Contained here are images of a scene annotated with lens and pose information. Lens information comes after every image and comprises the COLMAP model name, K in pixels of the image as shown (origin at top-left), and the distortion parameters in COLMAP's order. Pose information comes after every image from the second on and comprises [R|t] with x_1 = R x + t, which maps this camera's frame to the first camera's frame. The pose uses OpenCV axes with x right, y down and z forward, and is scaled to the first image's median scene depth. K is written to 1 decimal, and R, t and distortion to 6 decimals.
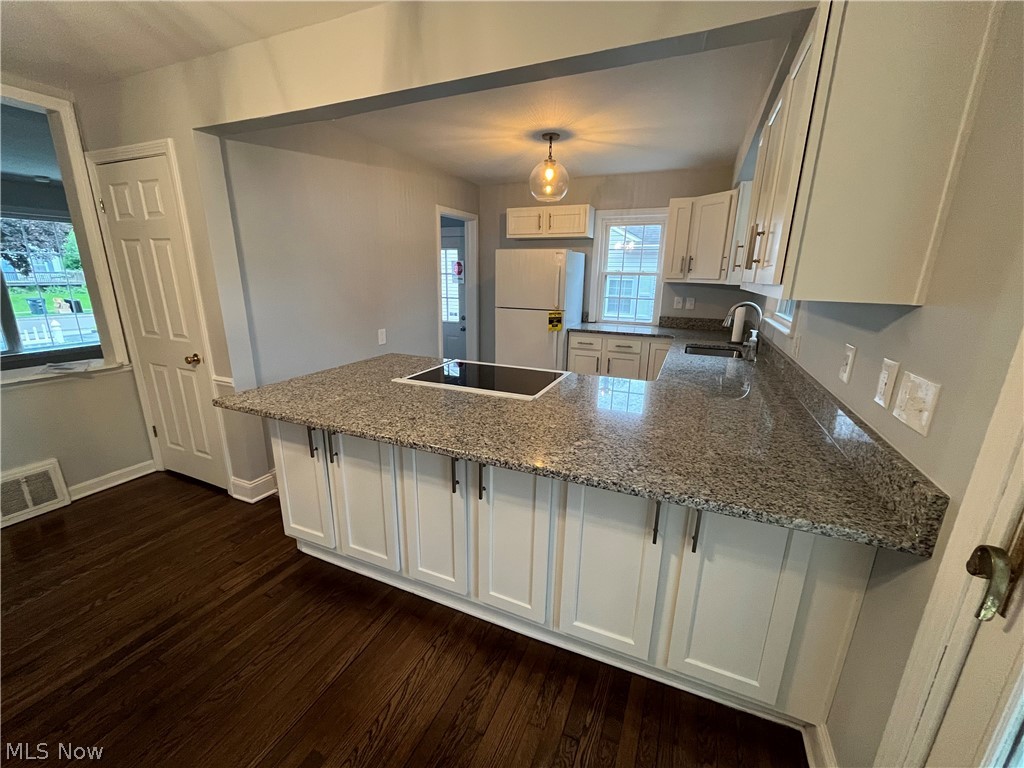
lens RADIAL K [[416.9, 0, 515.0], [0, 416.9, 383.7], [0, 0, 1]] dist [-0.002414, -0.000576]
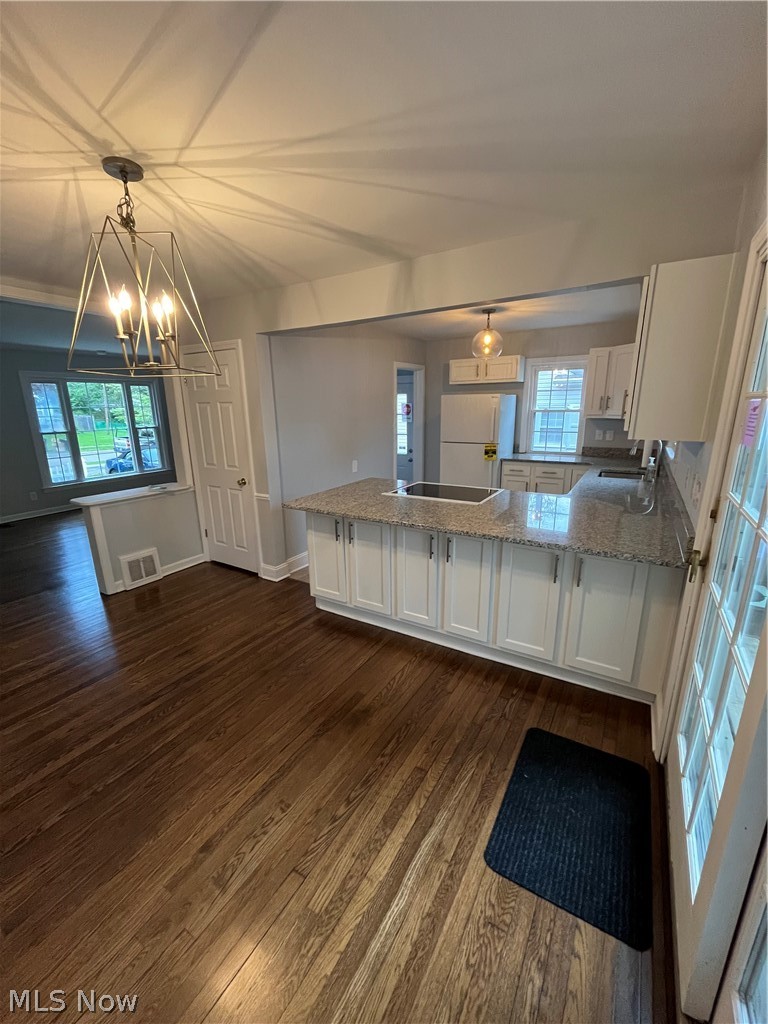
lens RADIAL K [[416.9, 0, 385.5], [0, 416.9, 512.3], [0, 0, 1]] dist [-0.002414, -0.000576]
pose [[0.990062, 0.005182, -0.140536, -0.056872], [-0.006095, 0.999963, -0.006071, 0.055110], [0.140500, 0.006868, 0.990057, -0.396206]]
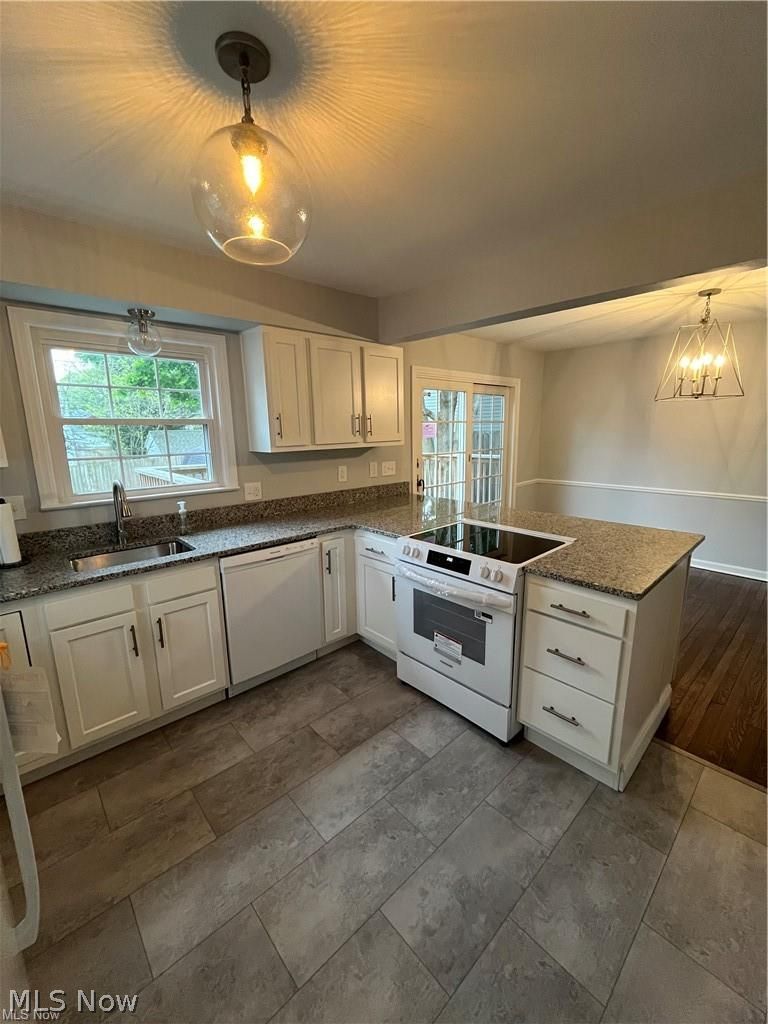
lens RADIAL K [[416.9, 0, 384.3], [0, 416.9, 511.4], [0, 0, 1]] dist [-0.002414, -0.000576]
pose [[-0.912820, -0.084168, 0.399594, -0.216872], [0.103752, 0.898618, 0.426287, -0.479410], [-0.394962, 0.430582, -0.811544, 1.662188]]
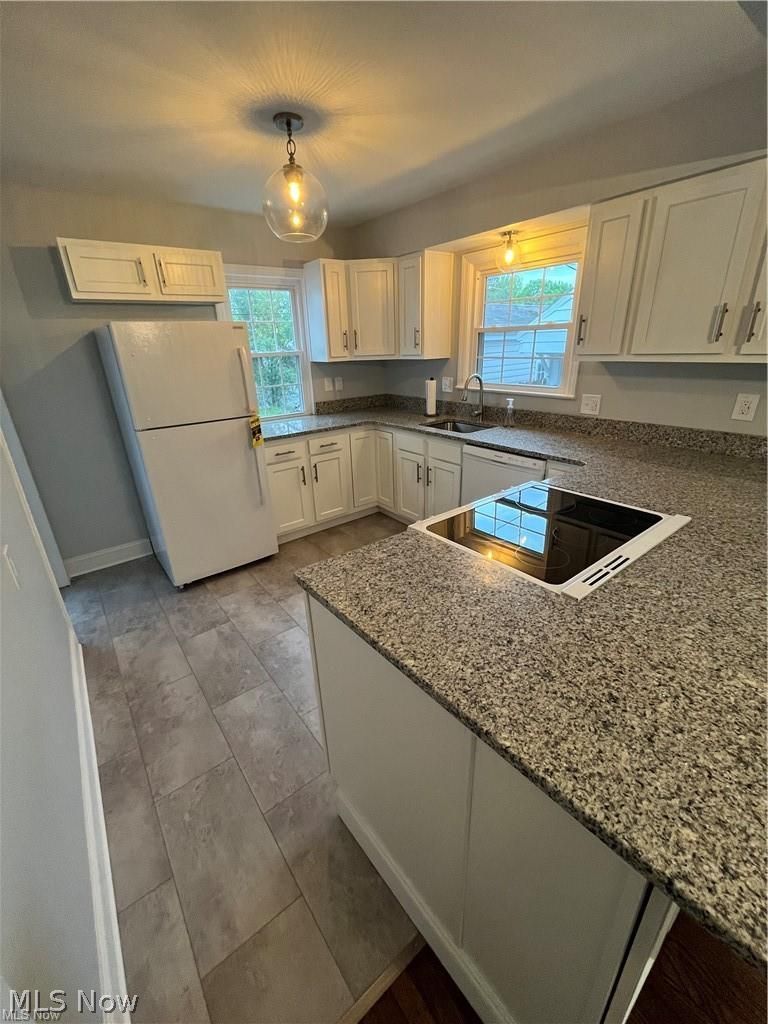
lens RADIAL K [[416.9, 0, 382.8], [0, 416.9, 511.8], [0, 0, 1]] dist [-0.002414, -0.000576]
pose [[0.483141, -0.359439, 0.798360, -0.621929], [0.263495, 0.929265, 0.258916, -0.238887], [-0.834952, 0.085270, 0.543677, 0.742462]]
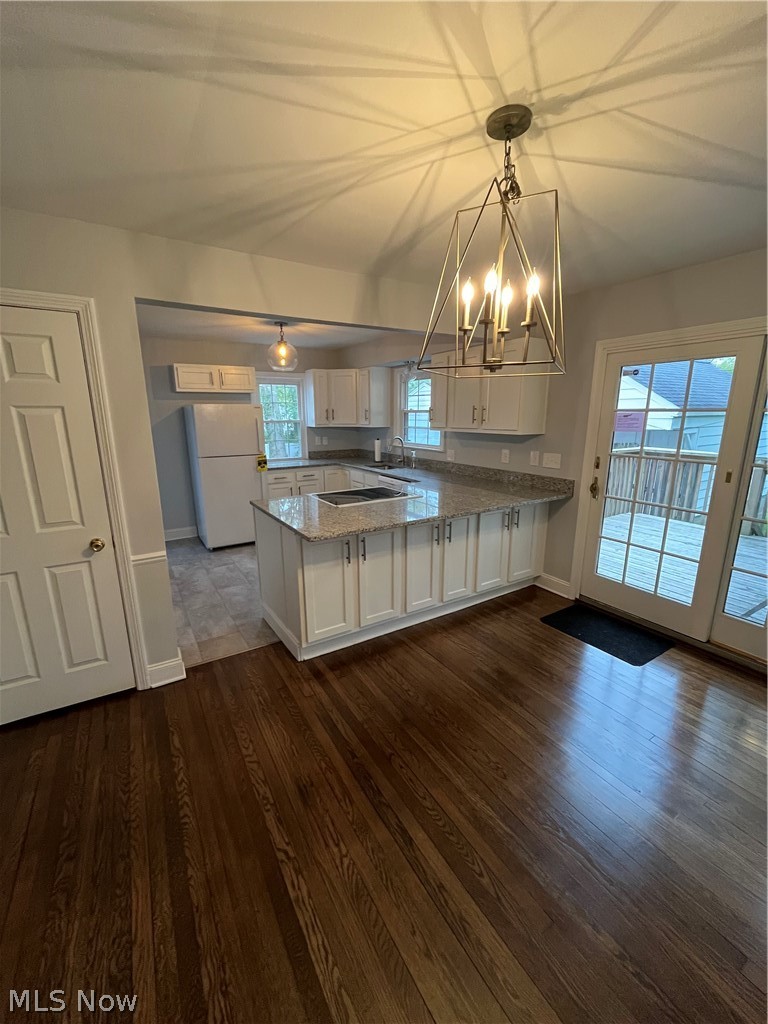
lens RADIAL K [[416.9, 0, 383.1], [0, 416.9, 513.0], [0, 0, 1]] dist [-0.002414, -0.000576]
pose [[0.575195, -0.209766, 0.790664, -1.089606], [0.222895, 0.970179, 0.095240, -0.073600], [-0.787063, 0.121453, 0.604798, 0.016327]]
